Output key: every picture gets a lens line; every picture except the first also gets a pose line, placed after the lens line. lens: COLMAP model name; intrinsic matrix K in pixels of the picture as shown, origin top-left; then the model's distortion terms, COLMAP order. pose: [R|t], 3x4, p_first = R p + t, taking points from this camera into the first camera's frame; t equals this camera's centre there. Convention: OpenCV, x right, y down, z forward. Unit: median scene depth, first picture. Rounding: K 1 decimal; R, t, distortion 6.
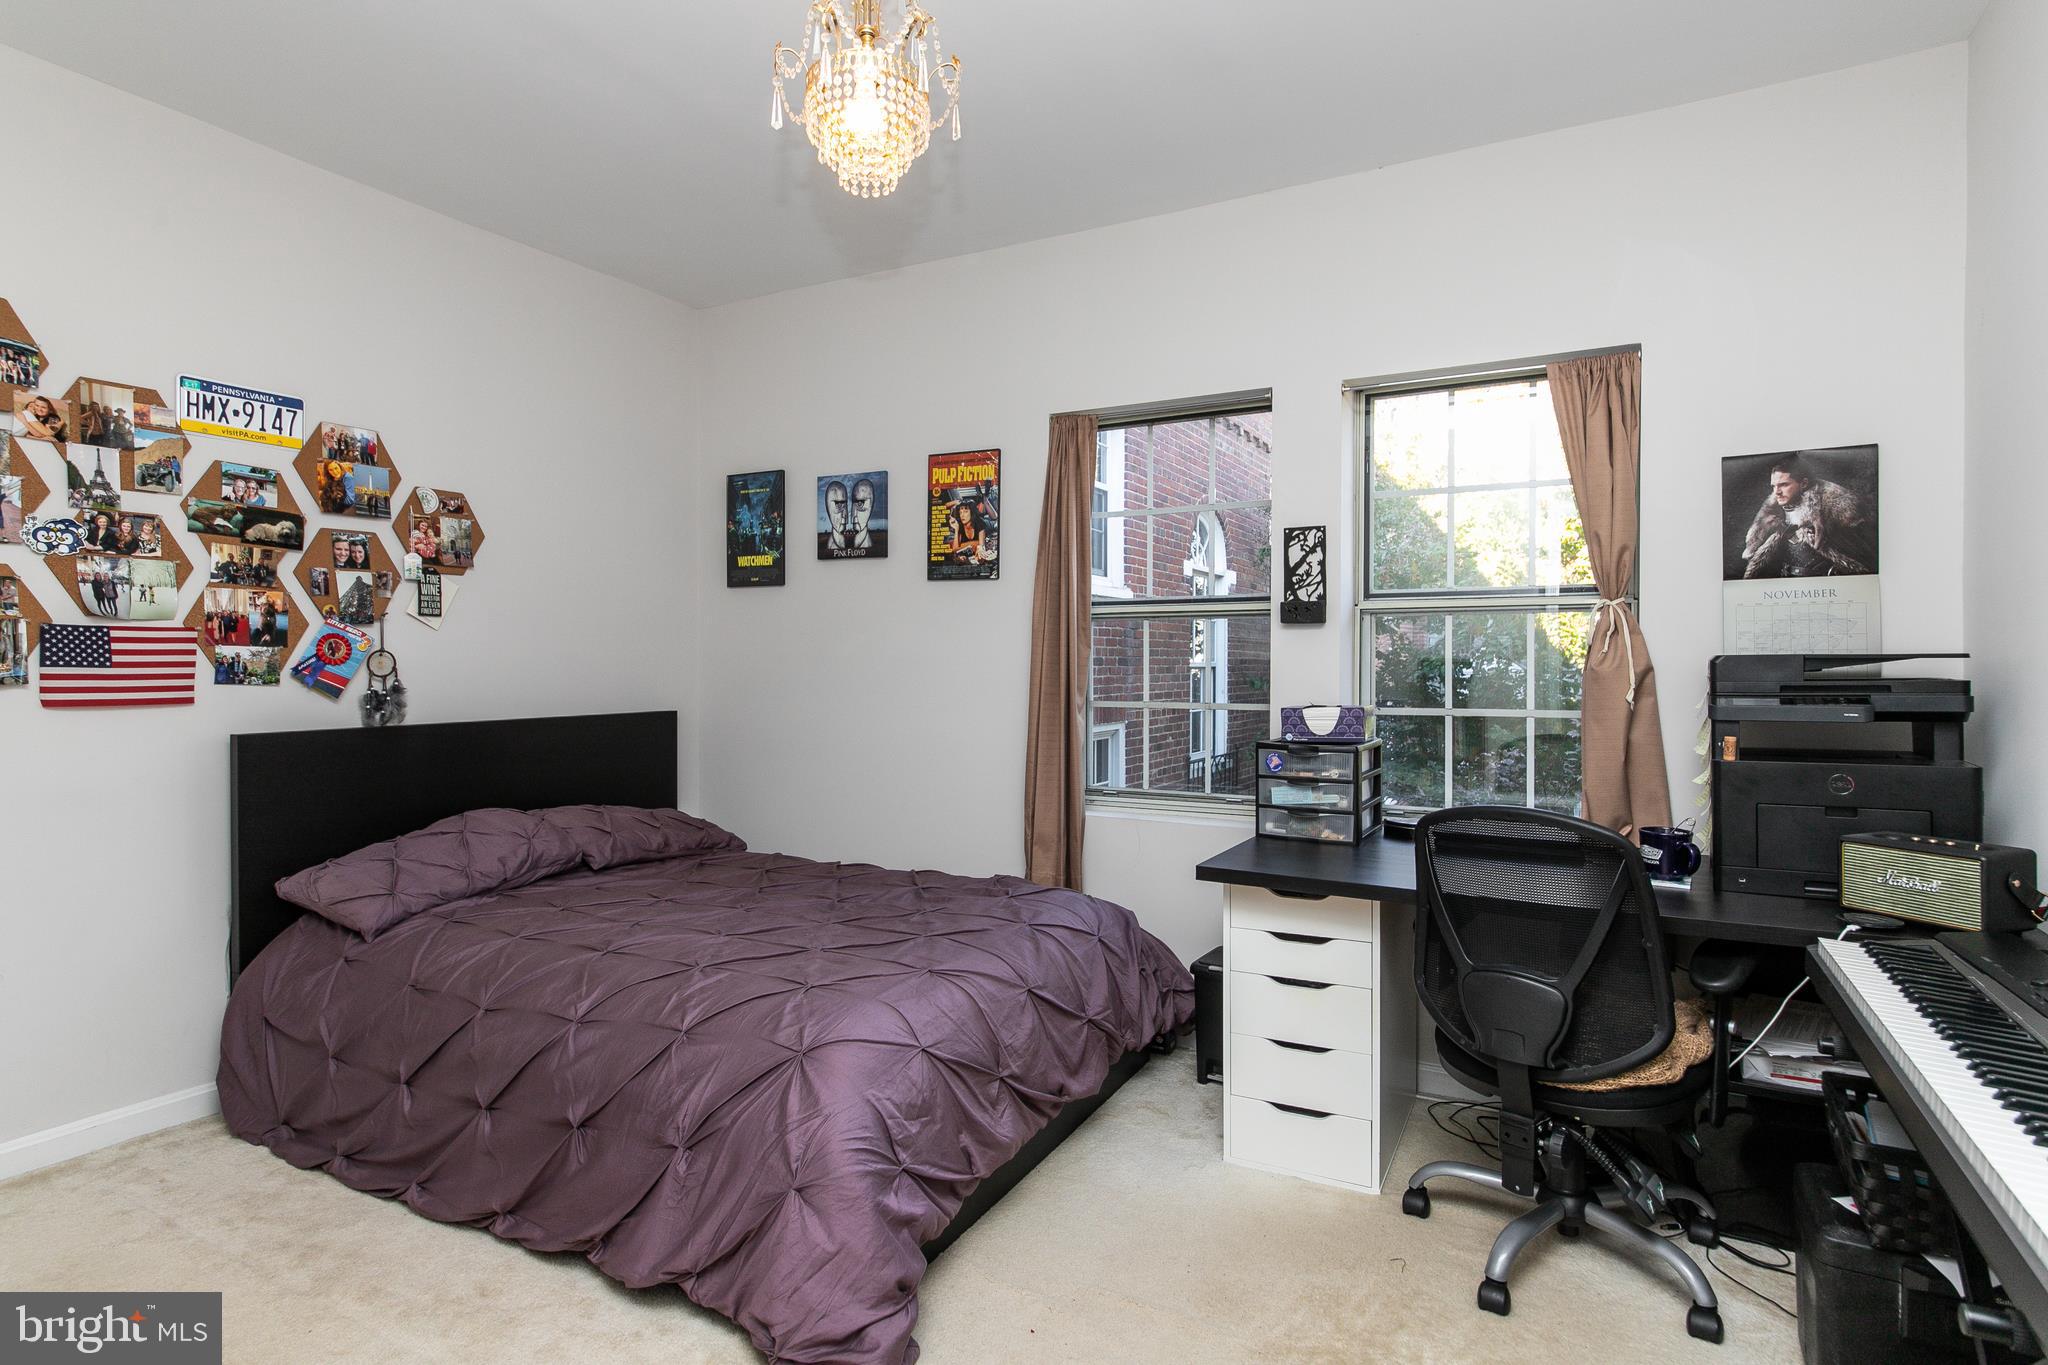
lens RADIAL K [[1066.2, 0, 1017.3], [0, 1066.2, 660.2], [0, 0, 1]] dist [0.000249, -0.000265]
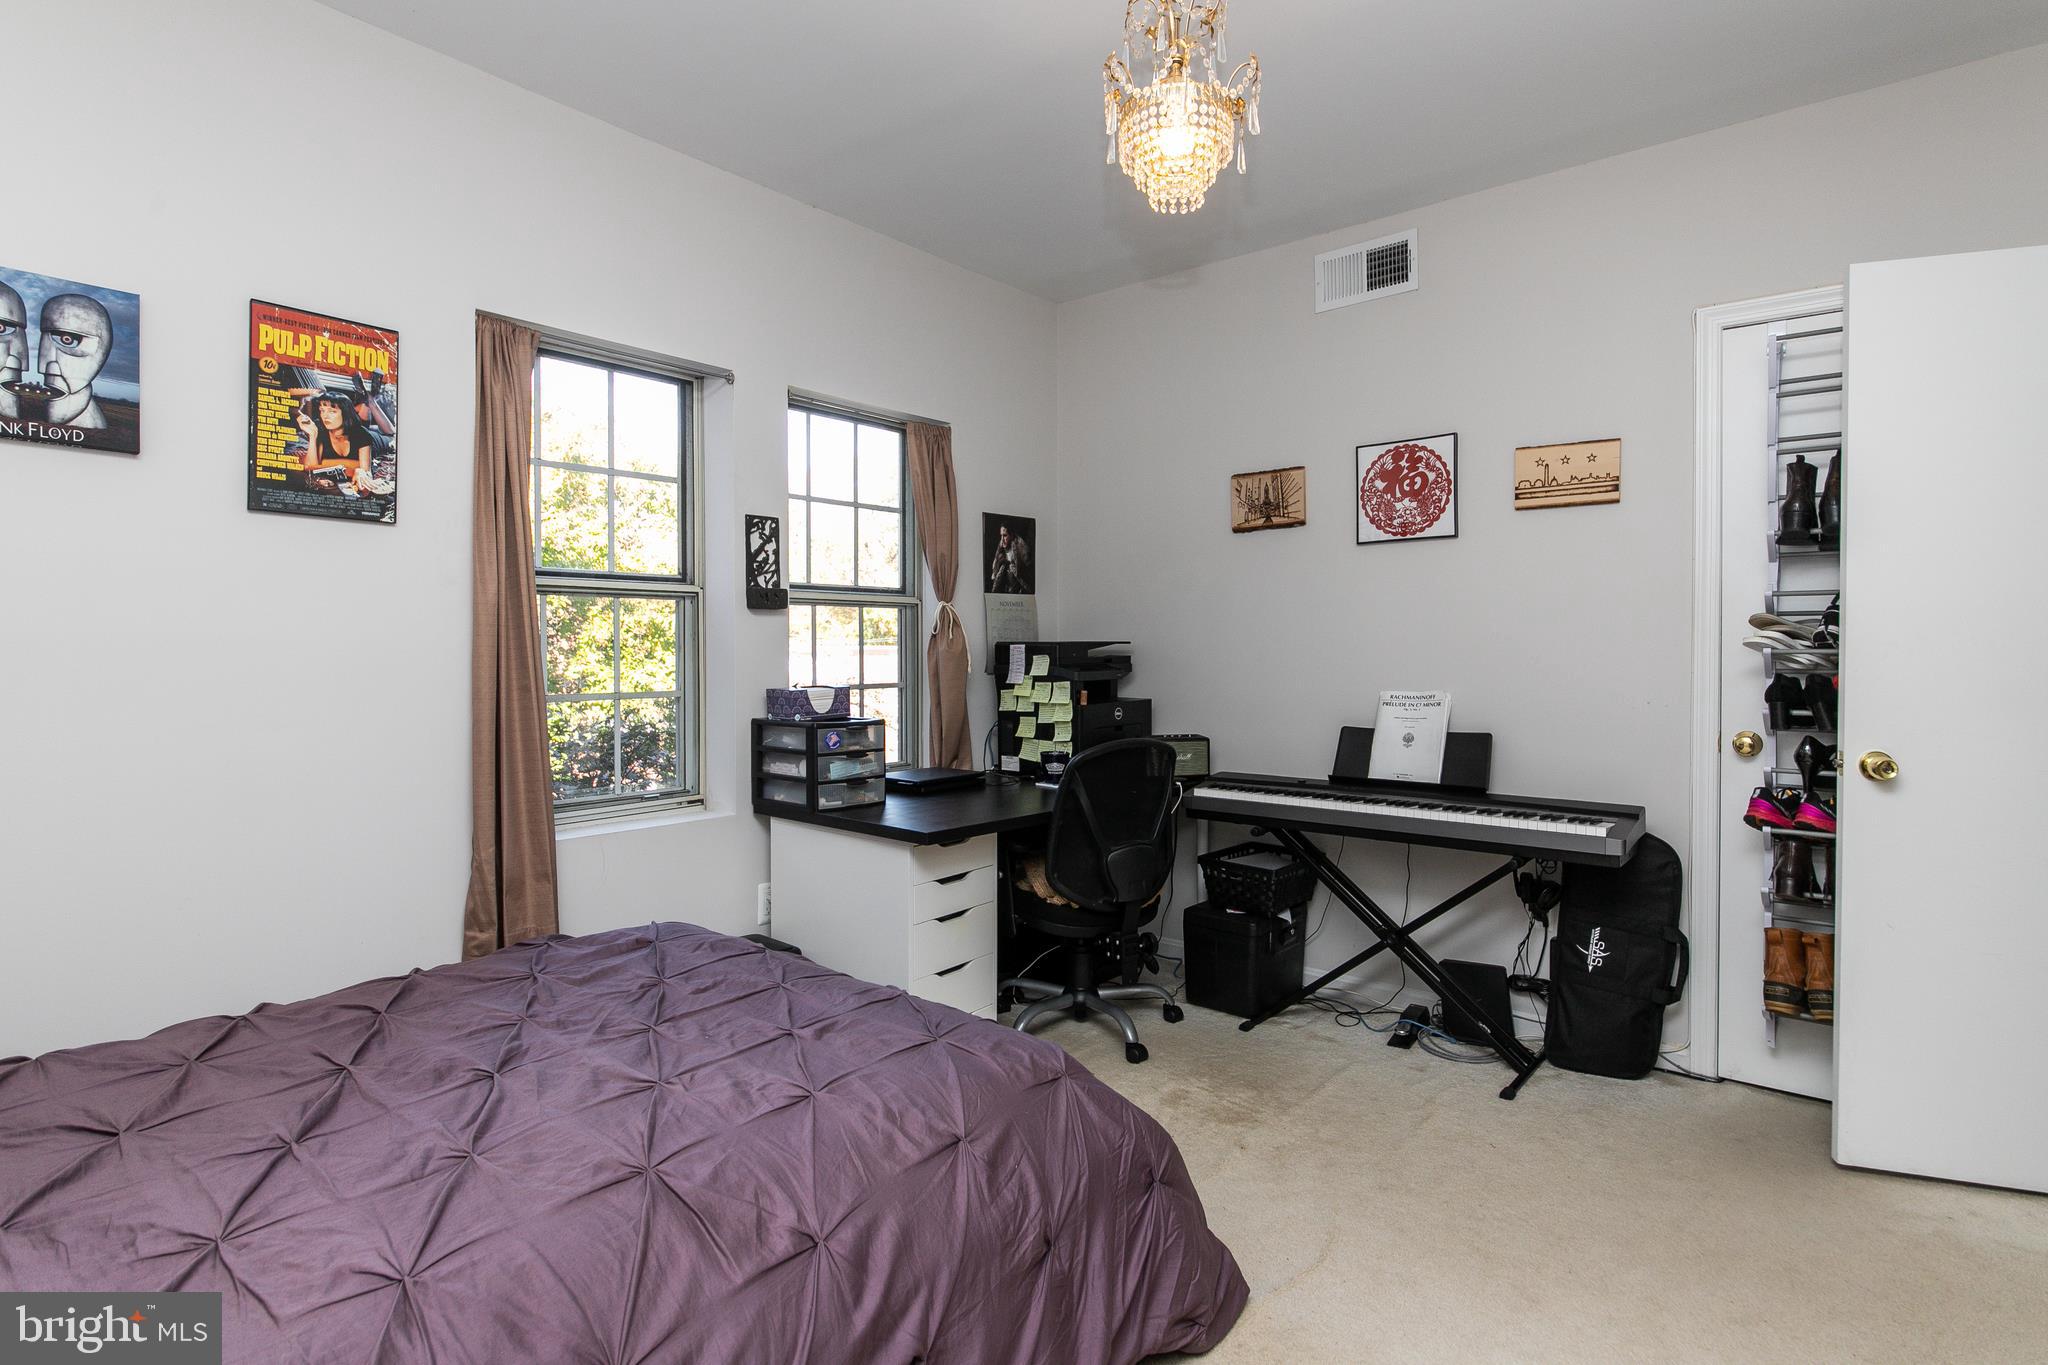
lens RADIAL K [[1066.2, 0, 1017.3], [0, 1066.2, 660.2], [0, 0, 1]] dist [0.000249, -0.000265]
pose [[0.187078, -0.014203, 0.982242, -0.604371], [-0.000867, 0.999893, 0.014624, -0.000195], [-0.982345, -0.003588, 0.187045, 0.482338]]
